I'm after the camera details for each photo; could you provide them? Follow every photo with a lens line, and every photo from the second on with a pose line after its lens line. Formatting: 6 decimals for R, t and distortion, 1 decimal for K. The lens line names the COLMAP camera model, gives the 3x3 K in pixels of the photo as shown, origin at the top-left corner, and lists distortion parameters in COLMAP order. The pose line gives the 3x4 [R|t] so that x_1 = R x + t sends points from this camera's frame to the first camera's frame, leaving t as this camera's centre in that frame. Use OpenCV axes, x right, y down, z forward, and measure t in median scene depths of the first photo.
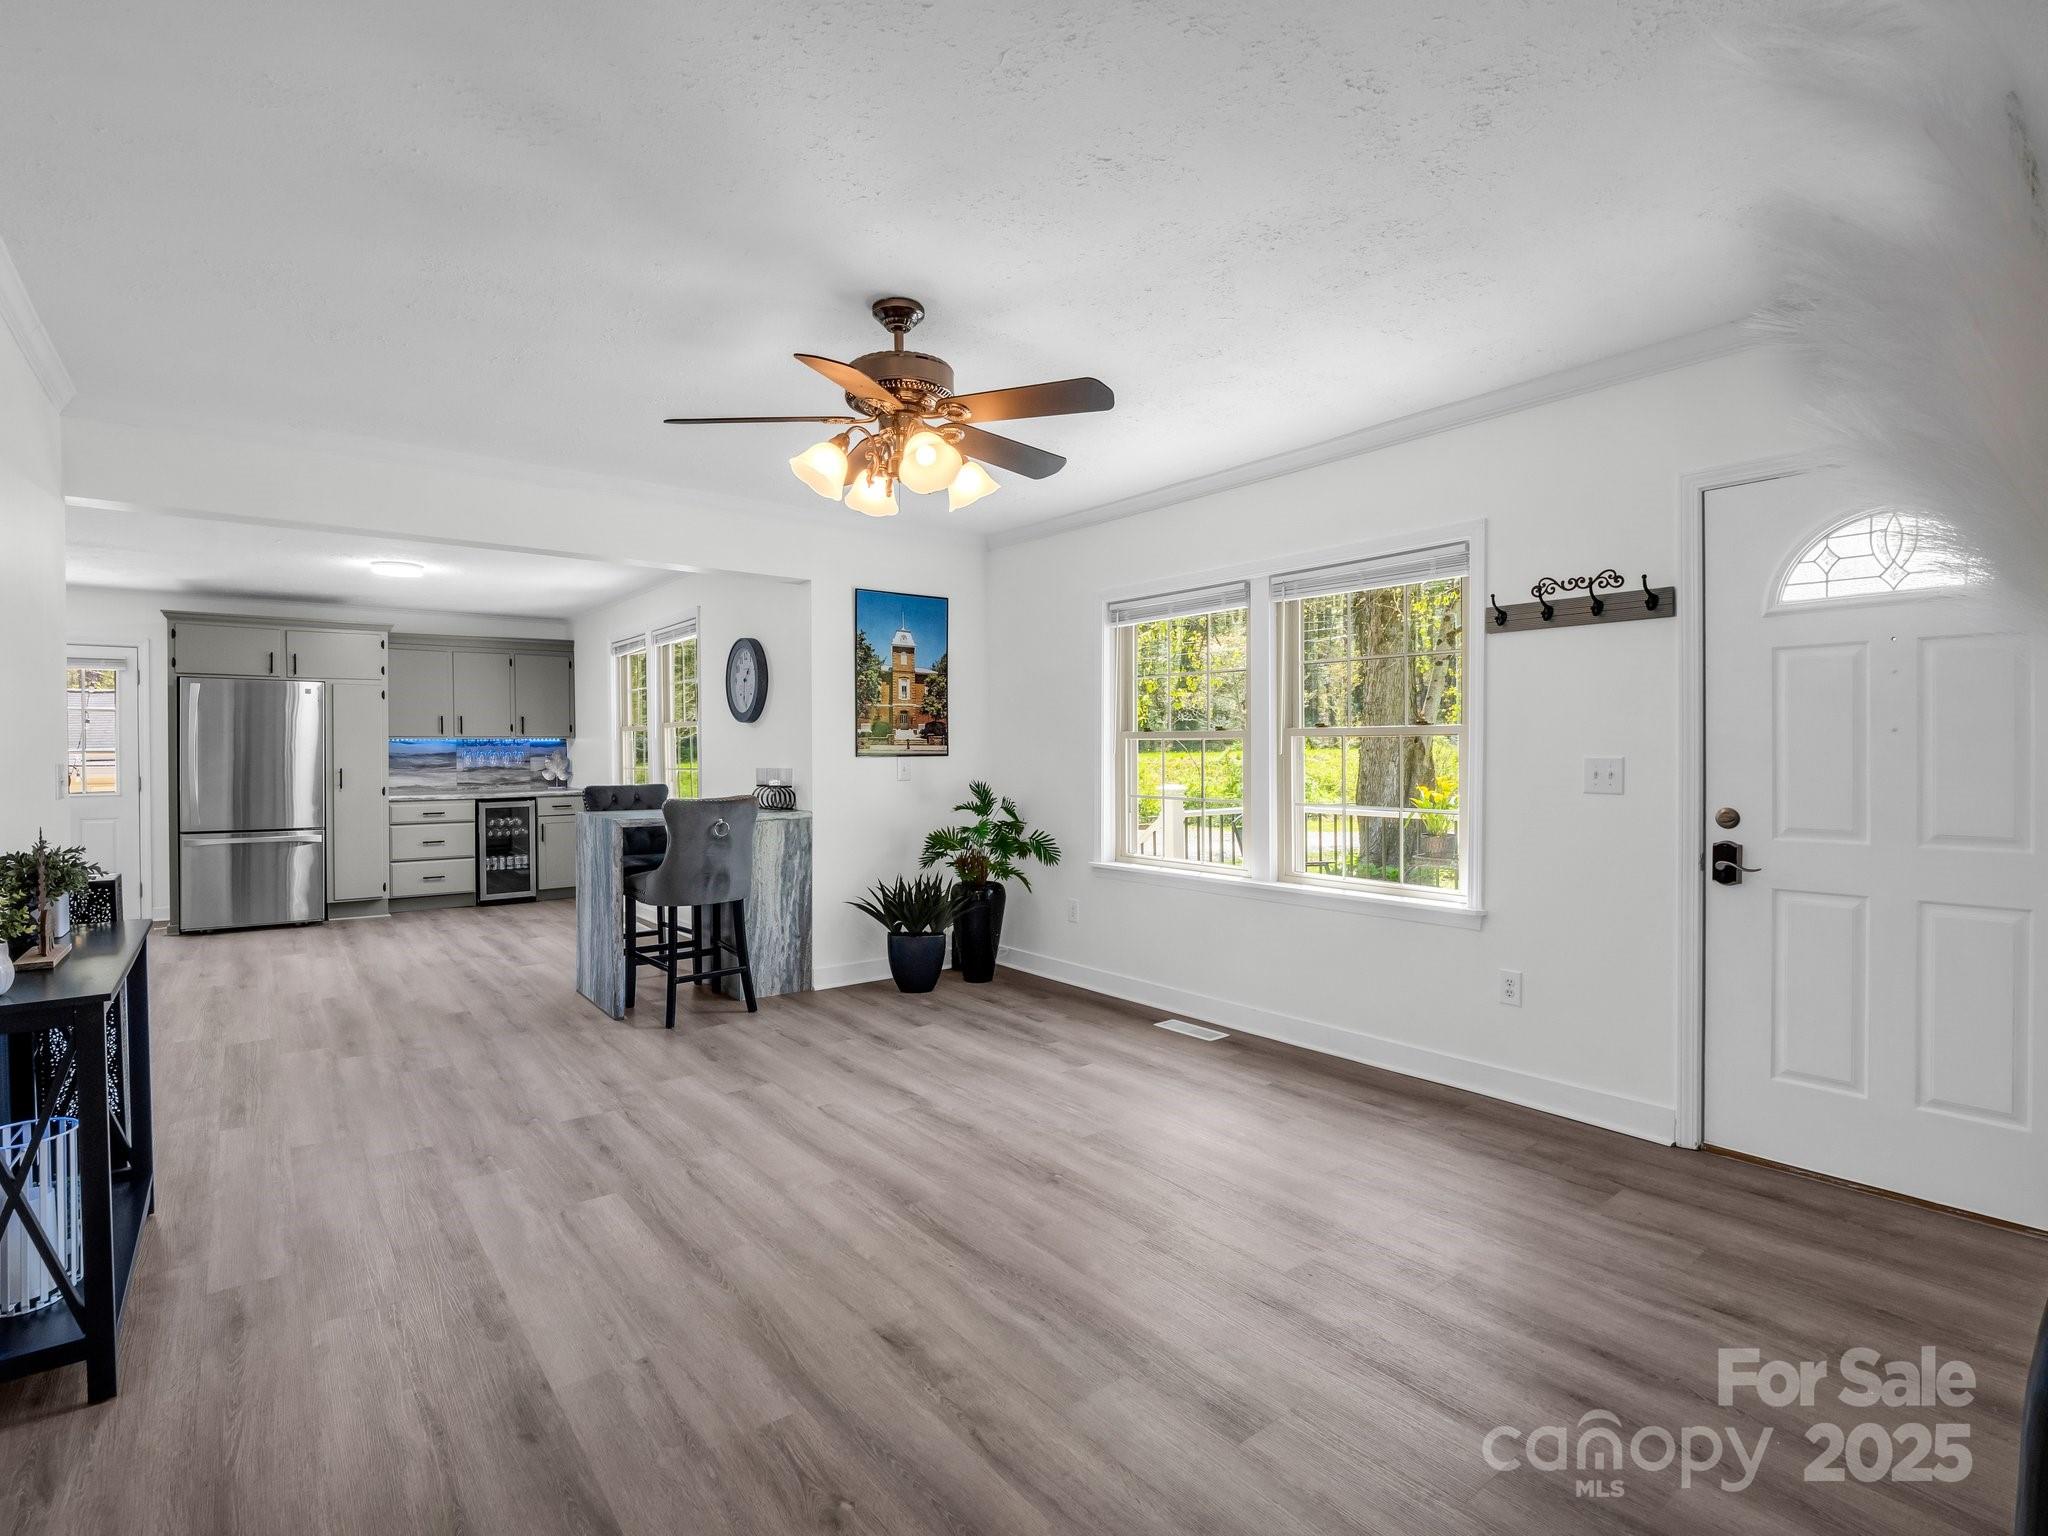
lens RADIAL K [[964.6, 0, 949.2], [0, 964.6, 762.5], [0, 0, 1]] dist [-0.004381, -0.000872]
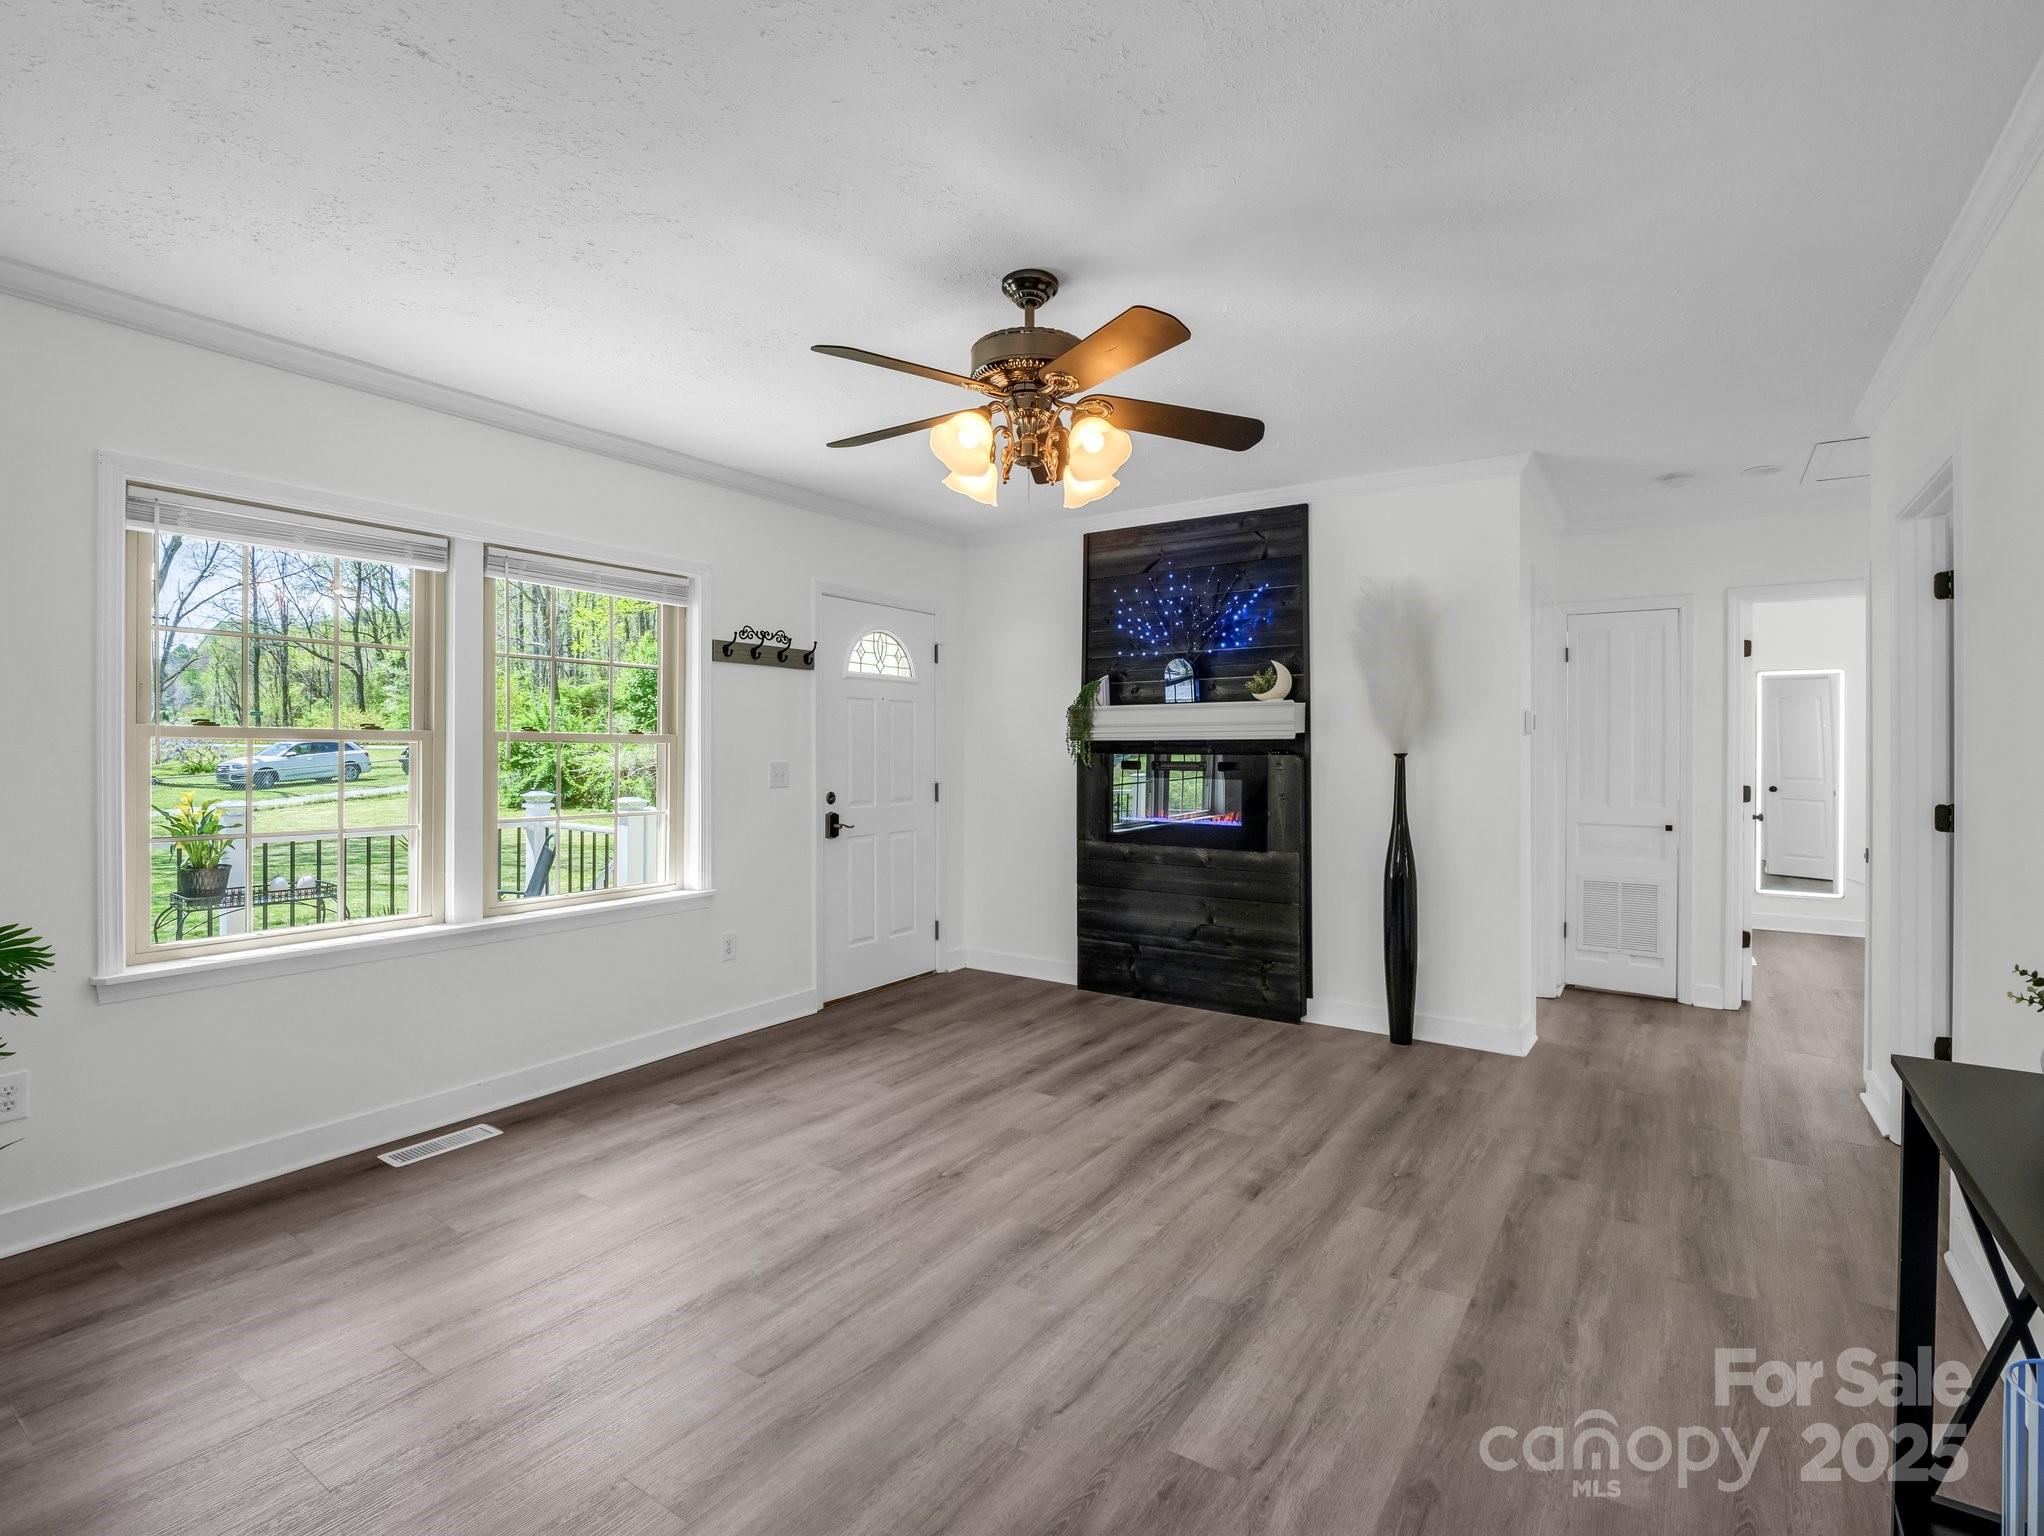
lens RADIAL K [[1014.6, 0, 1017.9], [0, 1014.6, 758.9], [0, 0, 1]] dist [-0.004924, -0.001084]
pose [[-0.339986, -0.003320, 0.940425, -0.936067], [0.013171, 0.999879, 0.008292, -0.019228], [-0.940338, 0.015206, -0.339901, 1.303962]]
